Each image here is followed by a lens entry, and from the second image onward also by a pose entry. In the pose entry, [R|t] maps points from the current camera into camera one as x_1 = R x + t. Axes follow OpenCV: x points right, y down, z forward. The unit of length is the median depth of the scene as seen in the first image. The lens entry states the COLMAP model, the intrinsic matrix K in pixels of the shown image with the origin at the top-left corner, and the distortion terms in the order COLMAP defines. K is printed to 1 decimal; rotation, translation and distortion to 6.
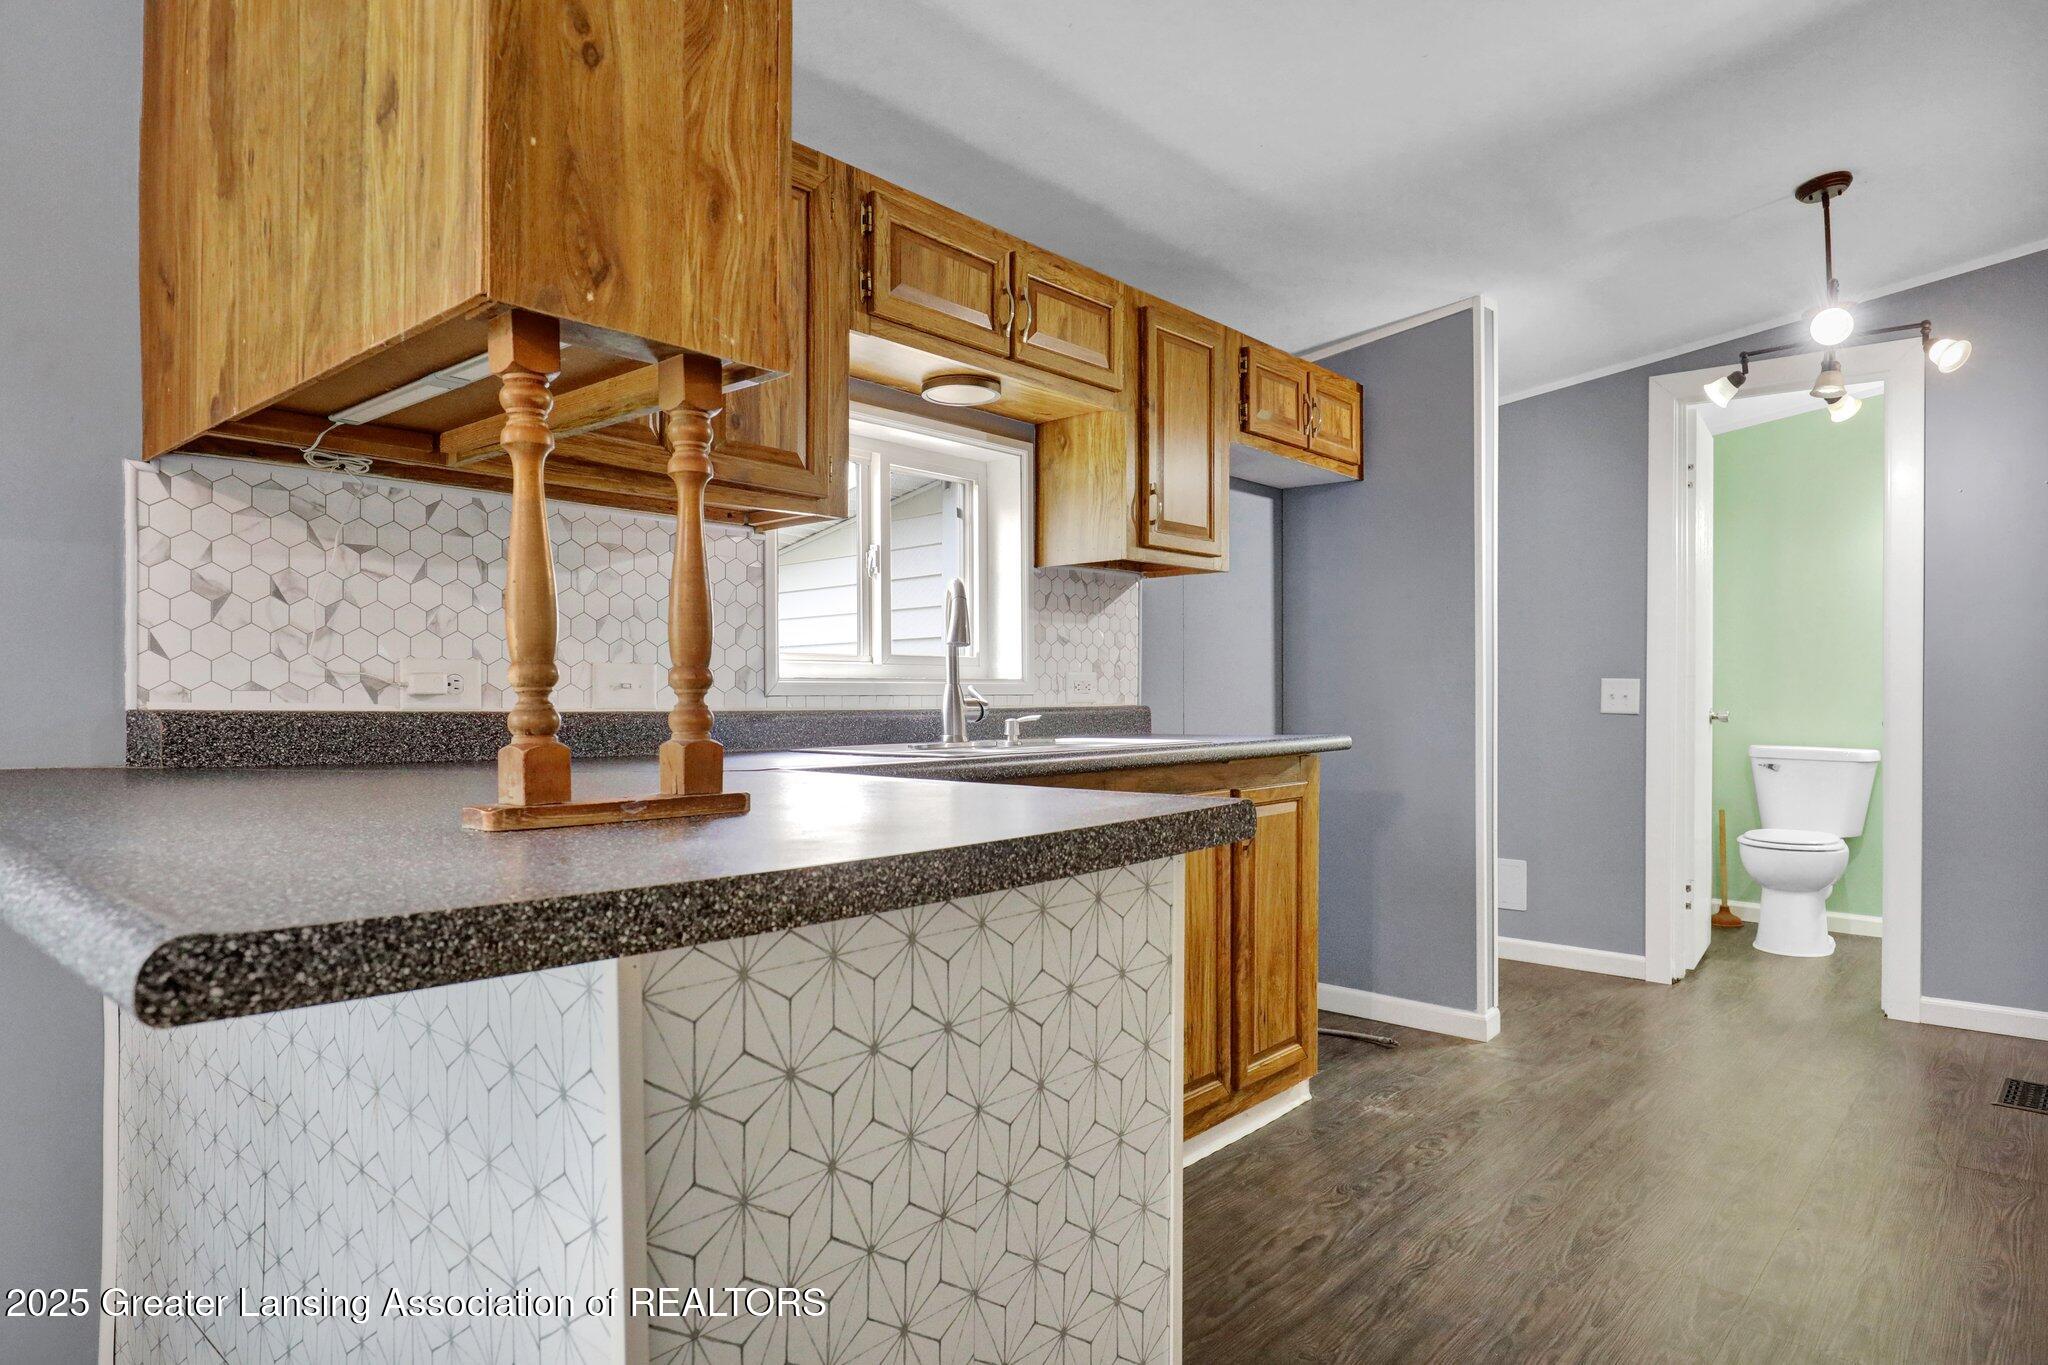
lens RADIAL K [[1188.6, 0, 1025.2], [0, 1188.6, 684.5], [0, 0, 1]] dist [0.005741, -0.001273]
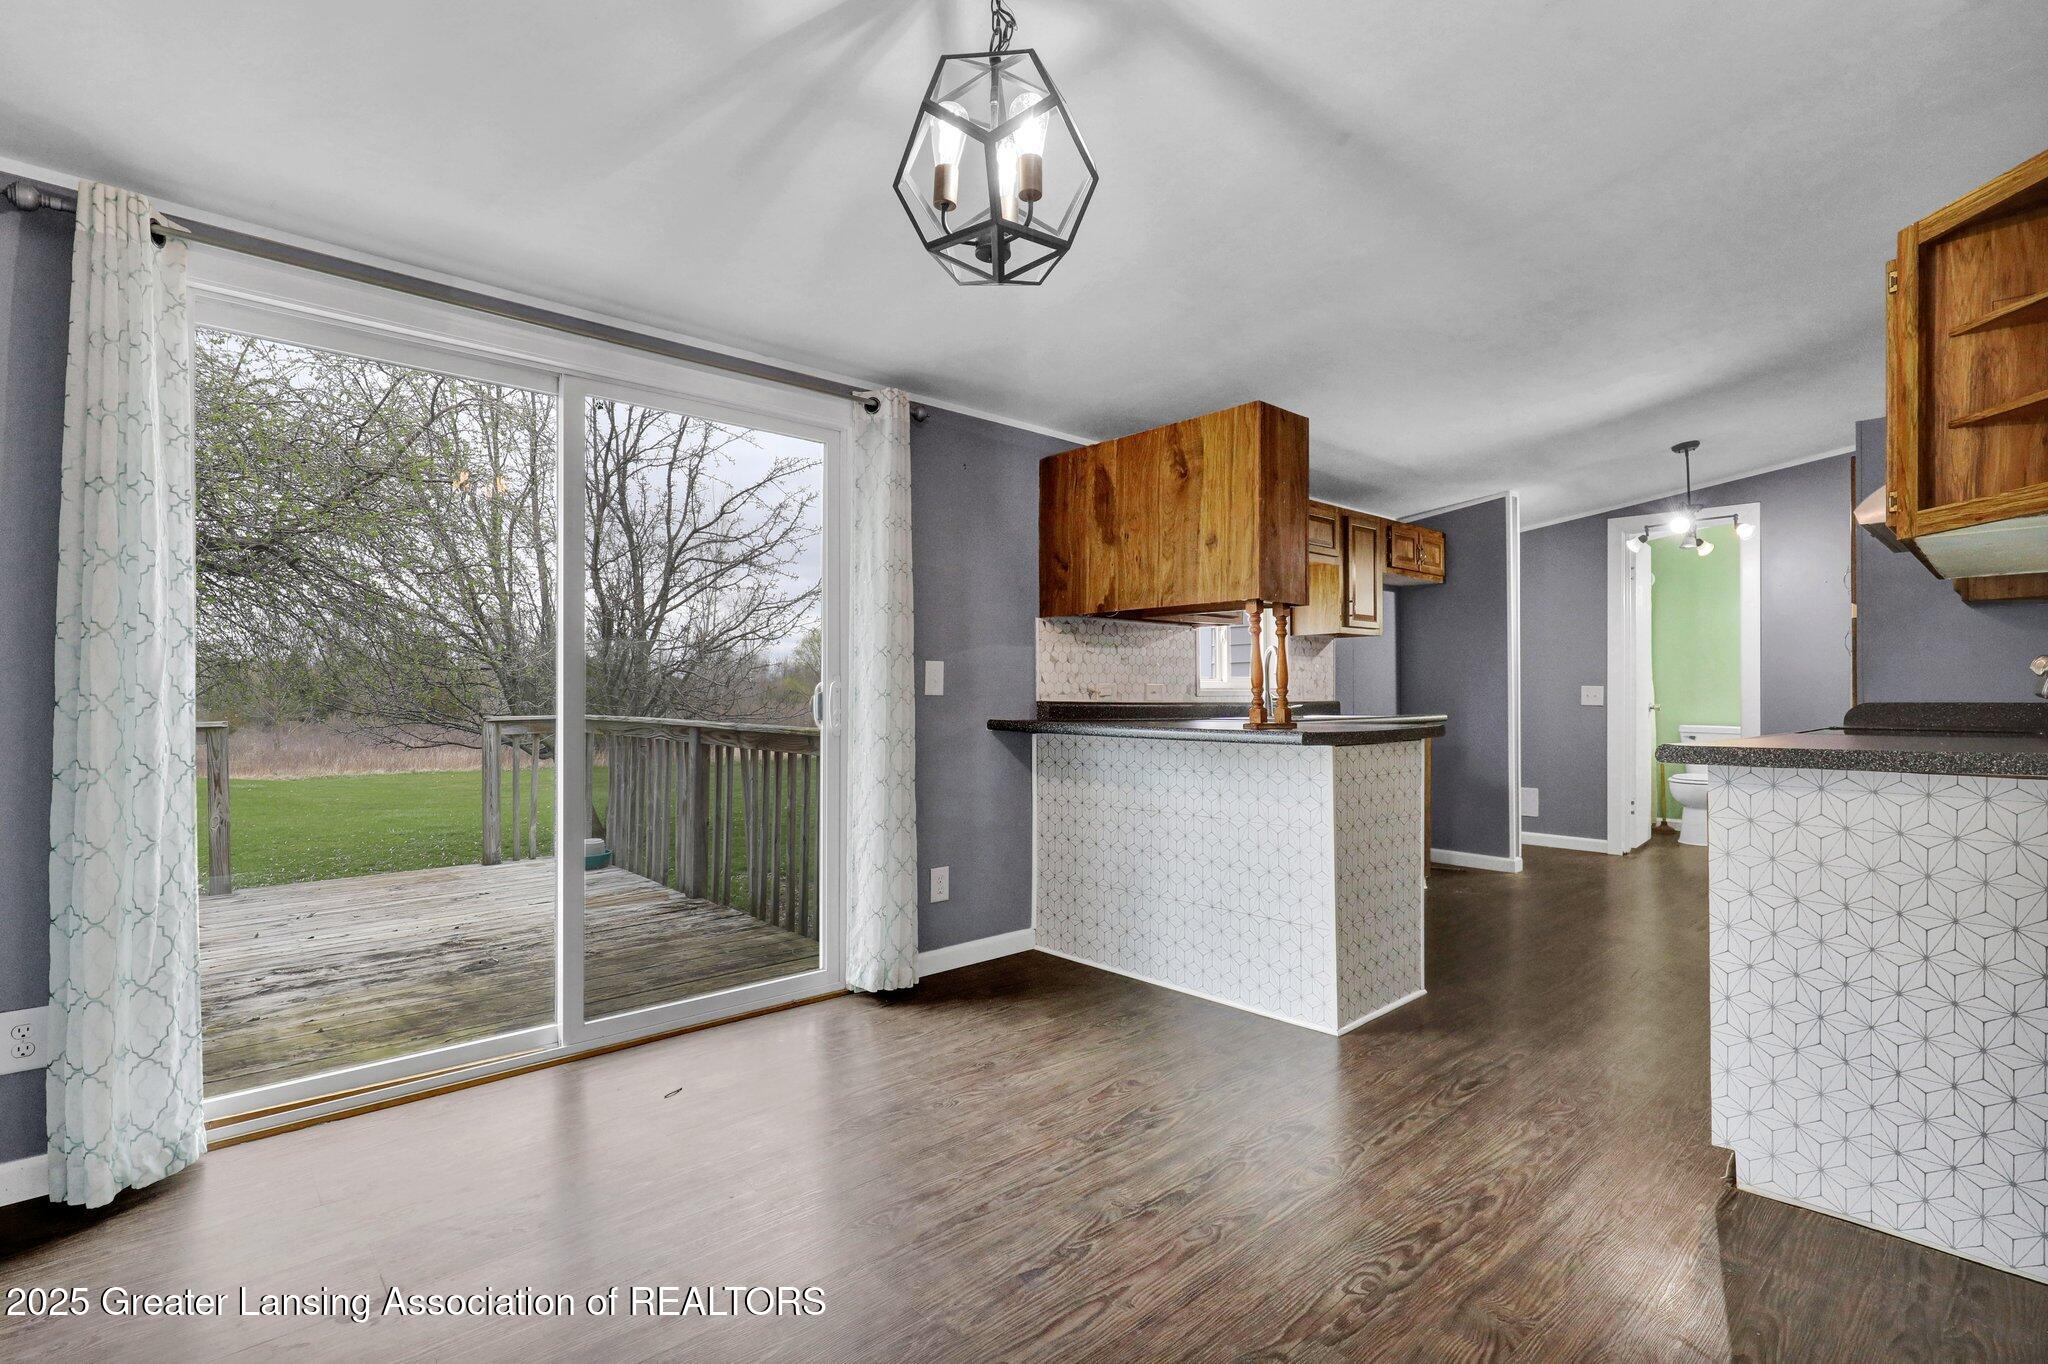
lens RADIAL K [[940.2, 0, 1021.9], [0, 940.2, 685.7], [0, 0, 1]] dist [0.000394, -0.000413]
pose [[0.993714, -0.003676, -0.111893, -0.246762], [0.003357, 0.999990, -0.003043, -0.004779], [0.111903, 0.002648, 0.993716, -0.635893]]
